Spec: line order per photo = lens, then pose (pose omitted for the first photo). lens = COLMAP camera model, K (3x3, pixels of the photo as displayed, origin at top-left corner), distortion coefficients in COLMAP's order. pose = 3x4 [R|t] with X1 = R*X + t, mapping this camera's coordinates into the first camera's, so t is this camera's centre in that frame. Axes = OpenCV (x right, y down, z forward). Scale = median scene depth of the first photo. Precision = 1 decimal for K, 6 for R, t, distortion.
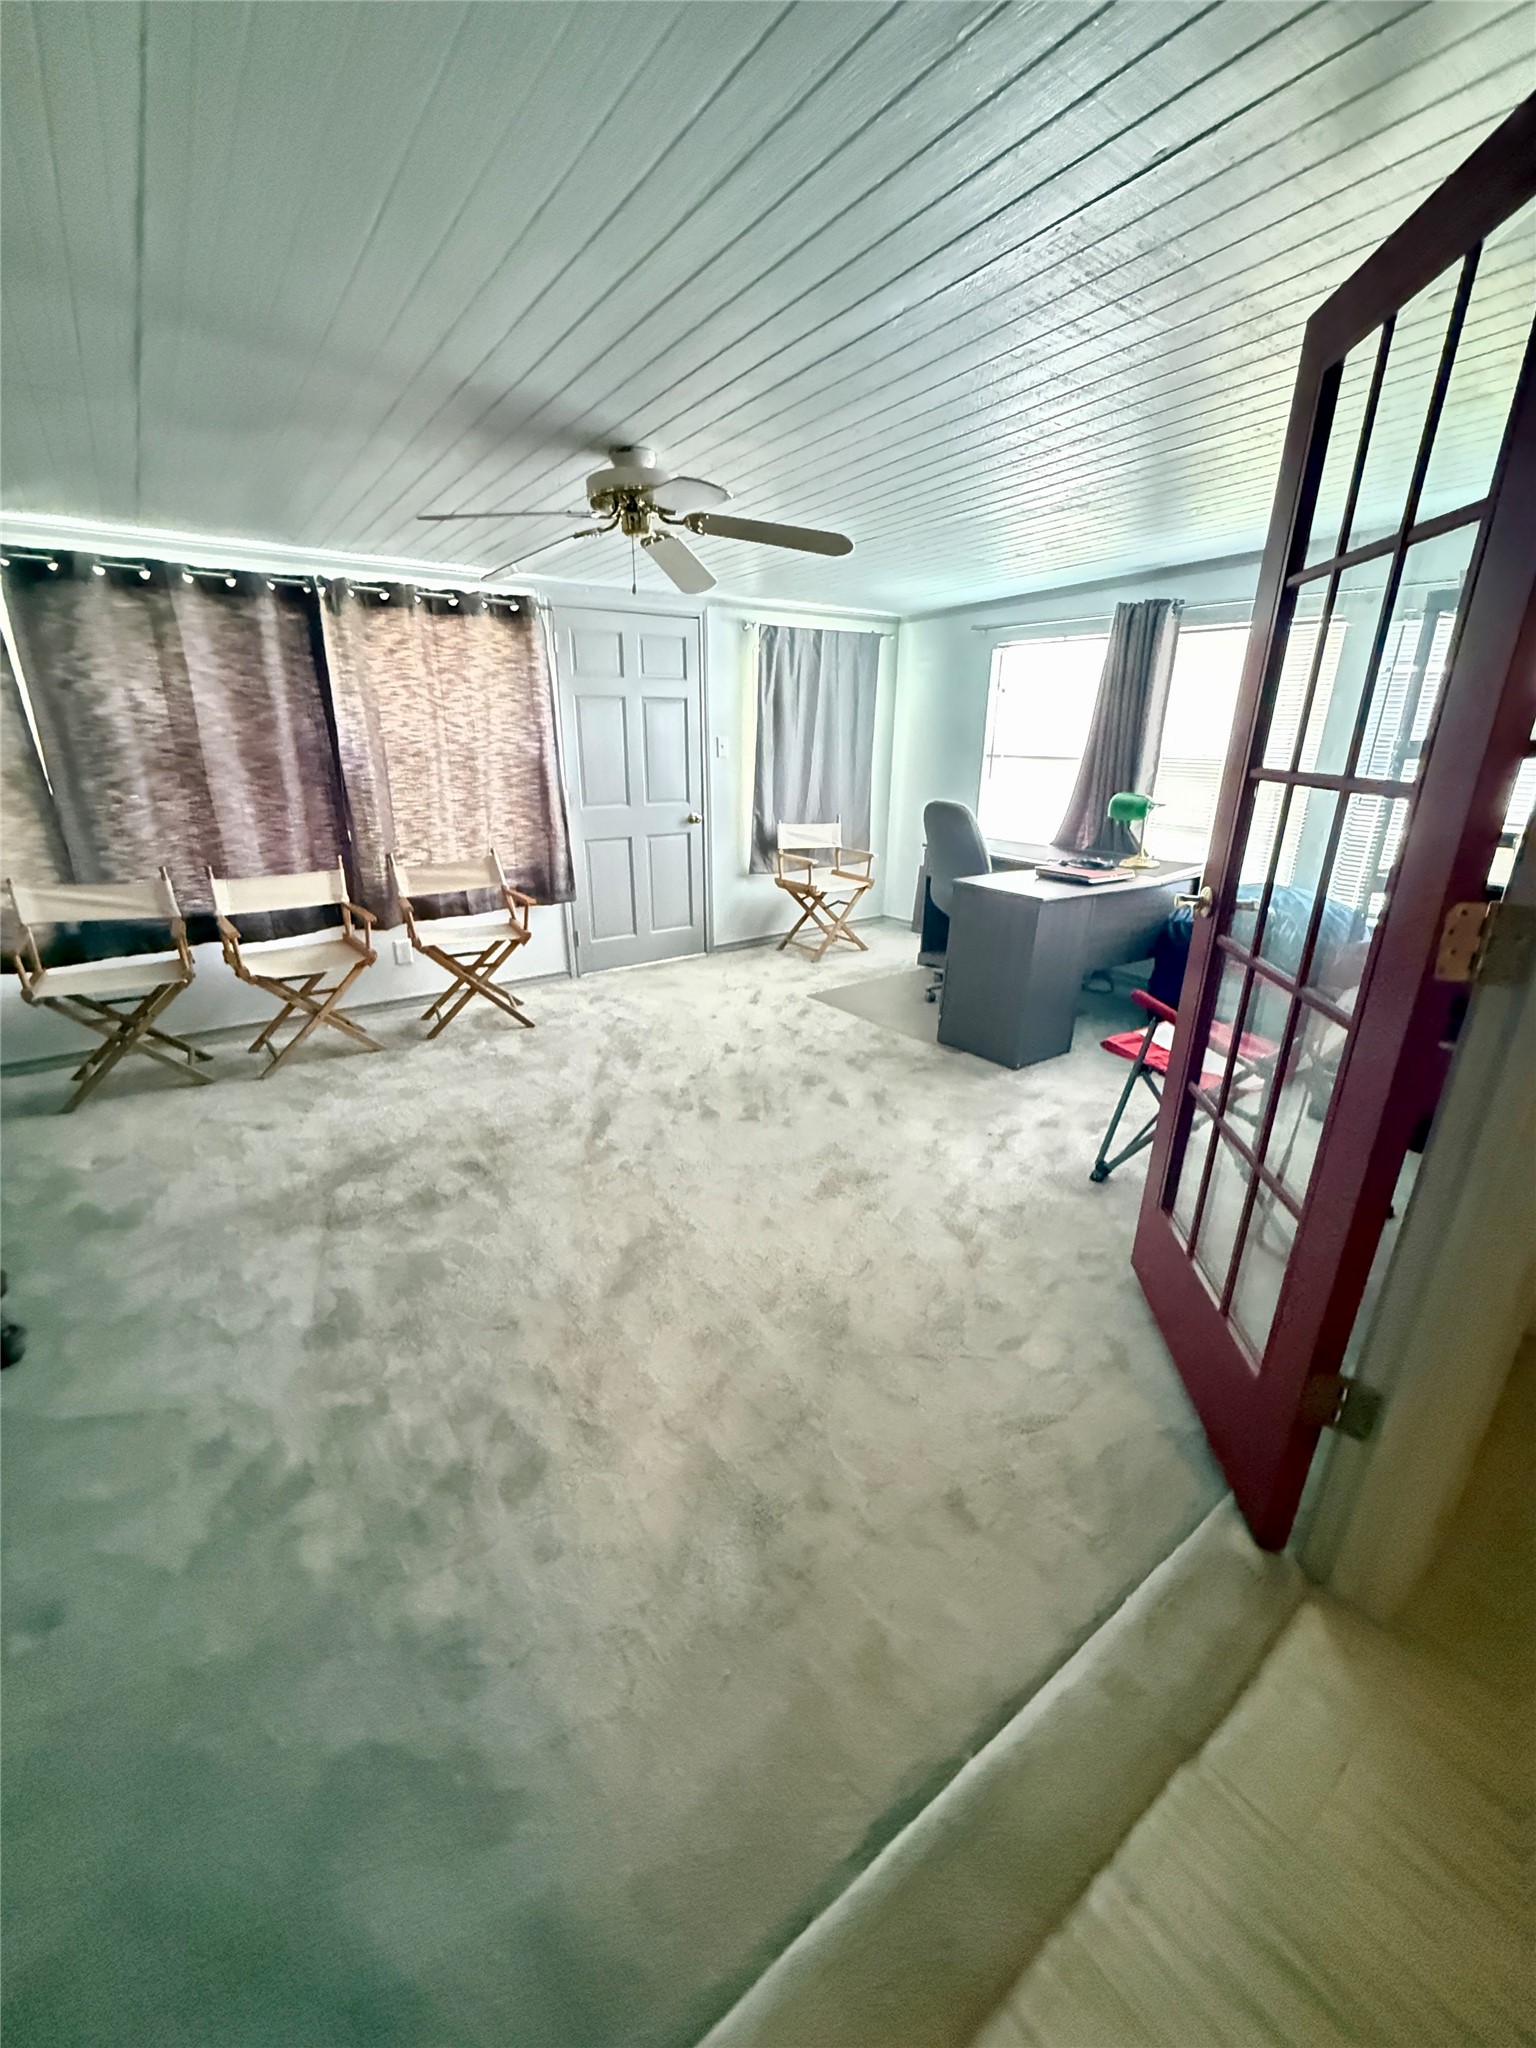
lens RADIAL K [[817.7, 0, 761.3], [0, 817.7, 1024.7], [0, 0, 1]] dist [-0.002159, -0.000065]
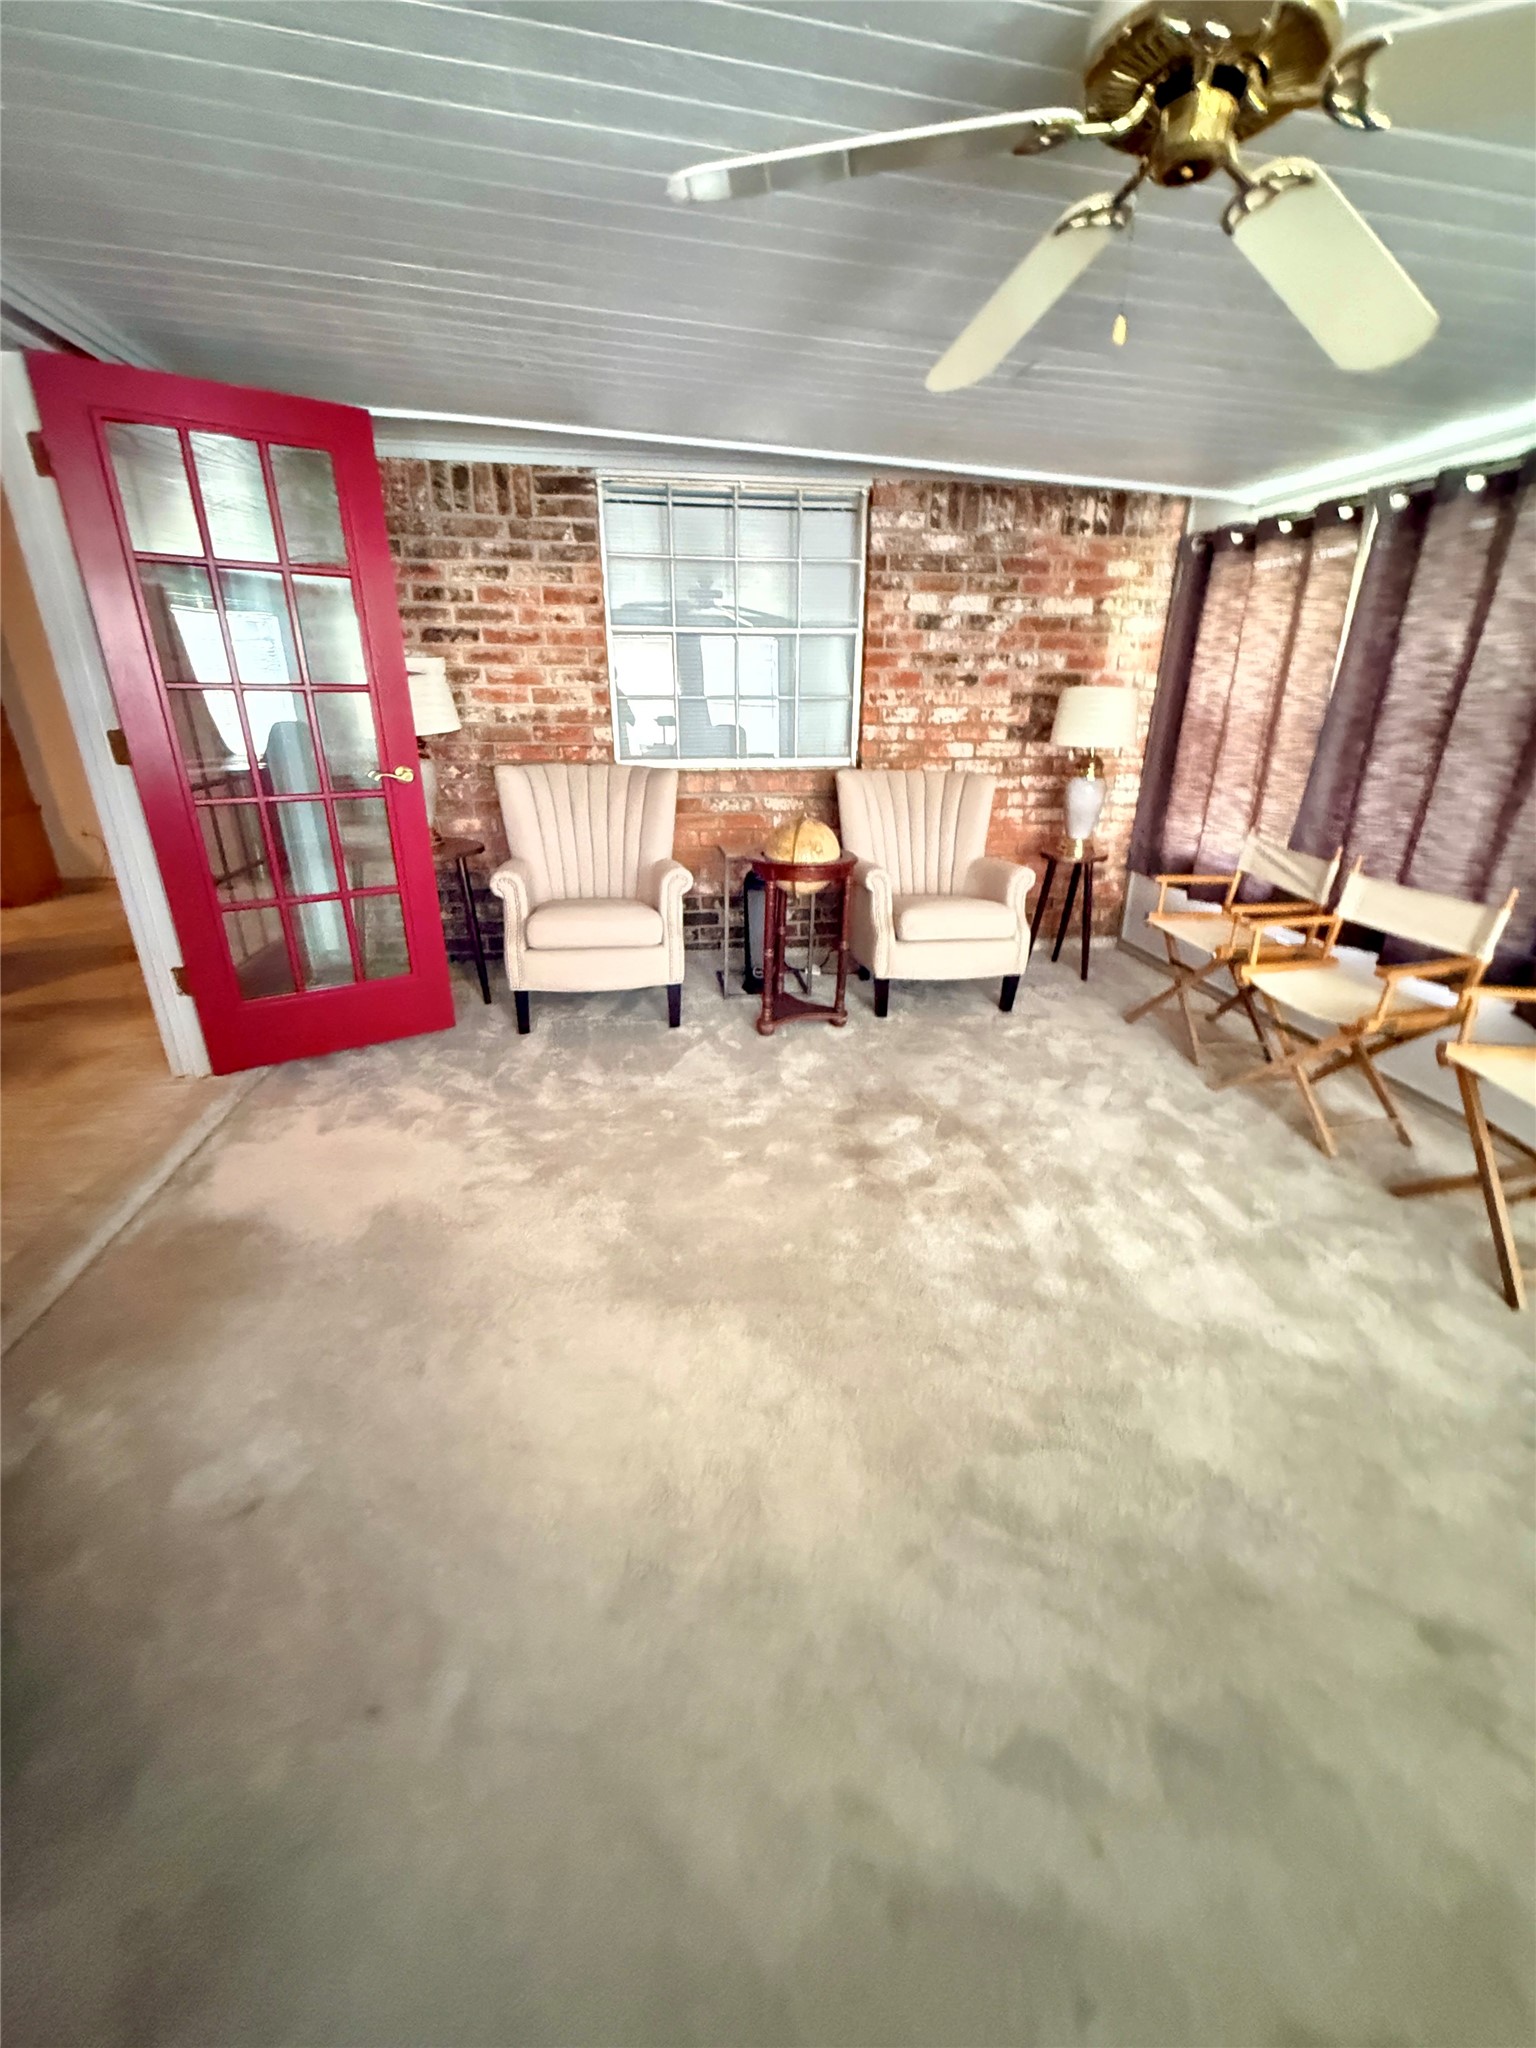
lens RADIAL K [[817.7, 0, 766.2], [0, 817.7, 1012.1], [0, 0, 1]] dist [-0.002159, -0.000065]
pose [[-0.446303, 0.338779, -0.828277, 0.328715], [-0.306614, 0.811656, 0.497195, -0.310380], [0.840715, 0.475861, -0.258370, 0.846399]]
